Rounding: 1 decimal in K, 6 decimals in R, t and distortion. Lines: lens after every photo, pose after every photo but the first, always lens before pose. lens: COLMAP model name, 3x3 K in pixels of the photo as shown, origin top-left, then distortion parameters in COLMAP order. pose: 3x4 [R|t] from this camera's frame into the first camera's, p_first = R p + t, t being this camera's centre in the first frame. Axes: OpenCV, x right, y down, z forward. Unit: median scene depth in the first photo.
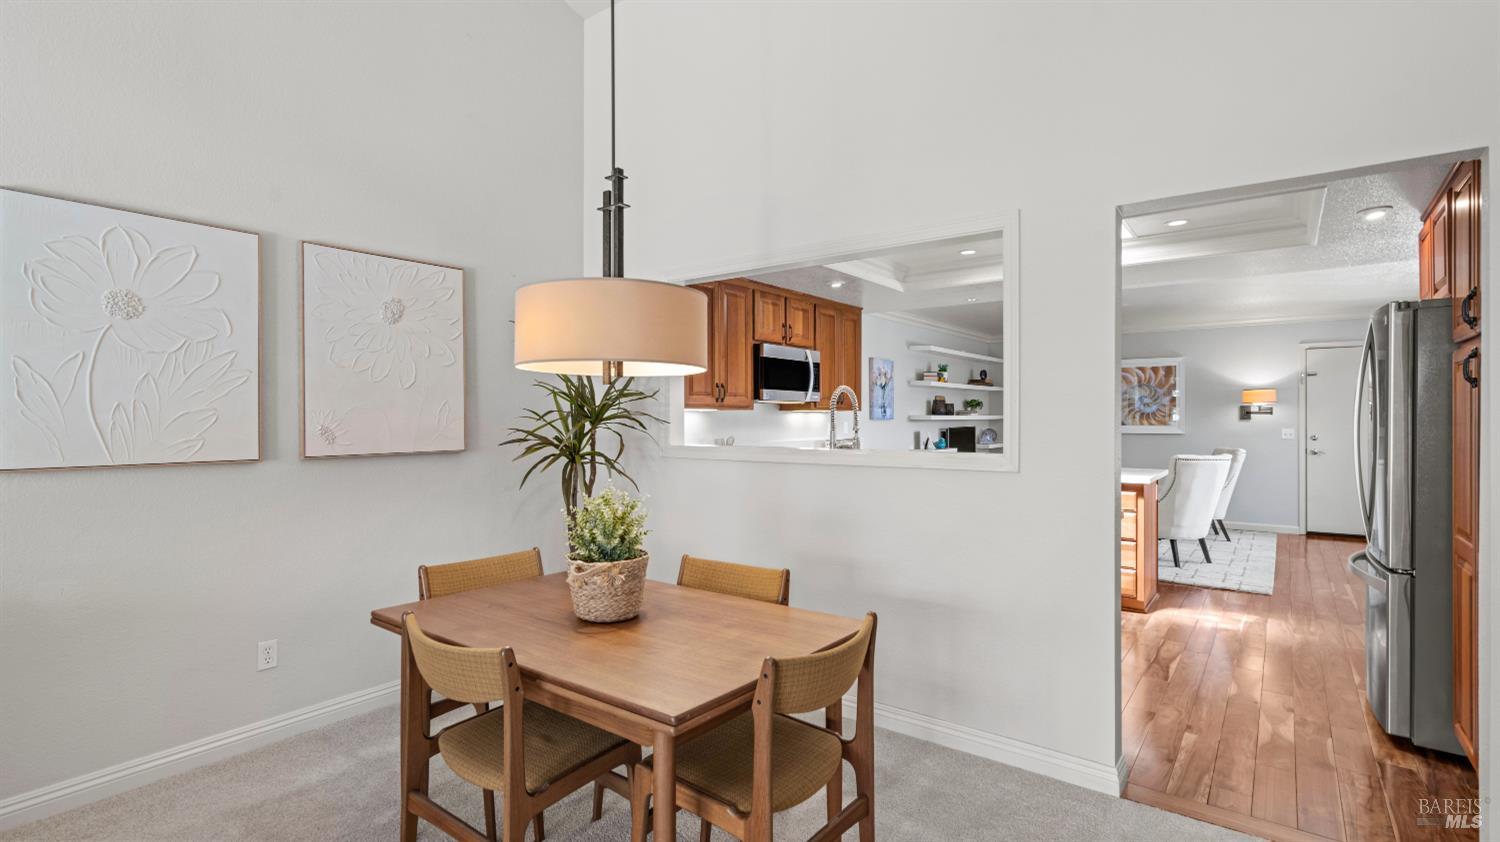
lens RADIAL K [[699.5, 0, 750.0], [0, 699.5, 421.0], [0, 0, 1]] dist [0.001250, 0.000205]
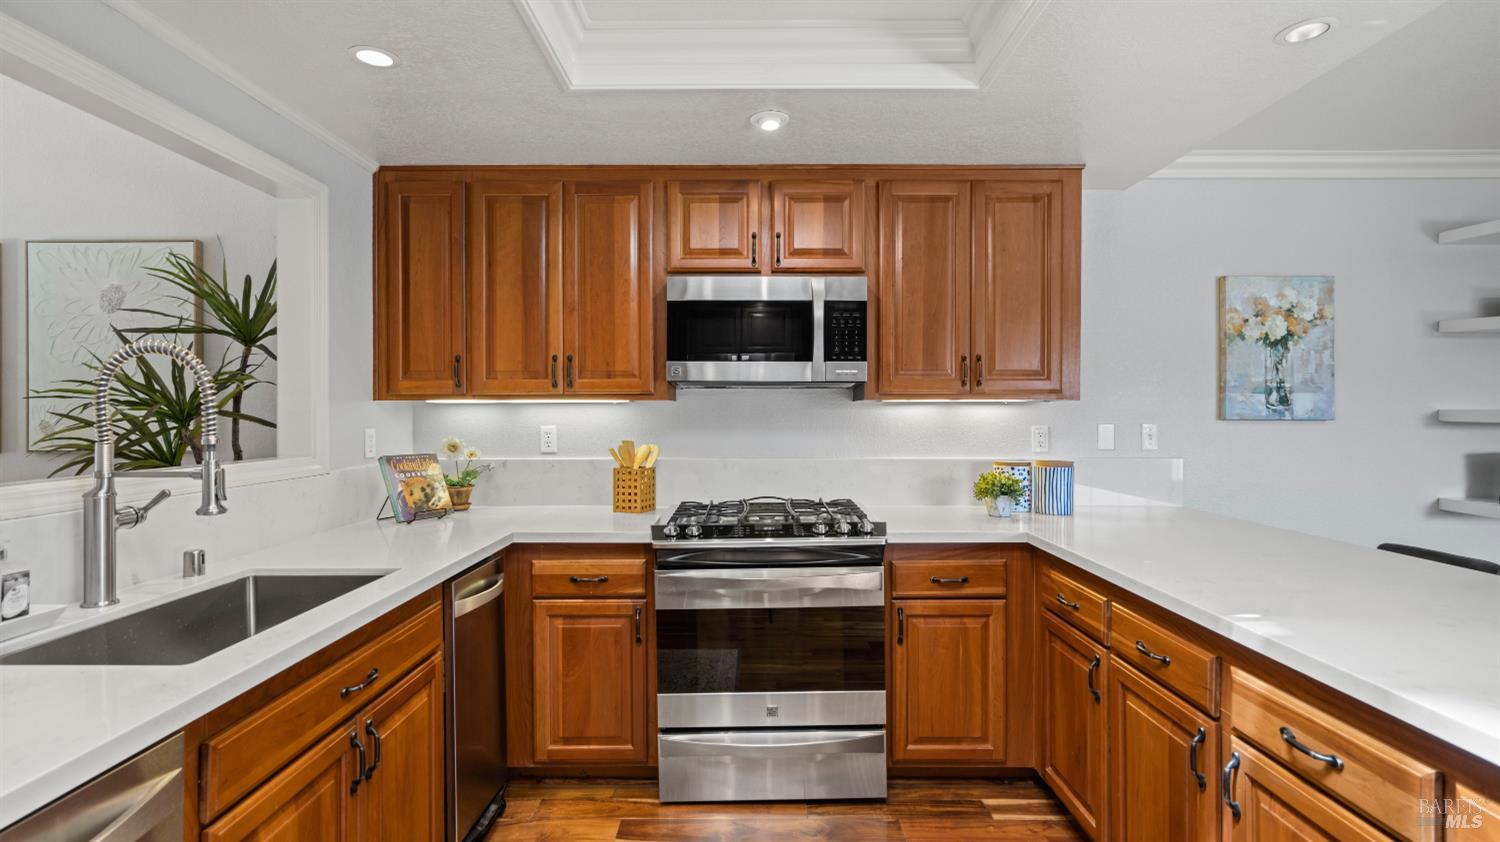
lens RADIAL K [[703.4, 0, 748.2], [0, 703.4, 416.3], [0, 0, 1]] dist [0.001818, 0.000335]
pose [[0.603921, 0.005655, -0.797024, 0.320580], [-0.007036, 0.999974, 0.001765, -0.002978], [0.797013, 0.004542, 0.603945, 0.473166]]
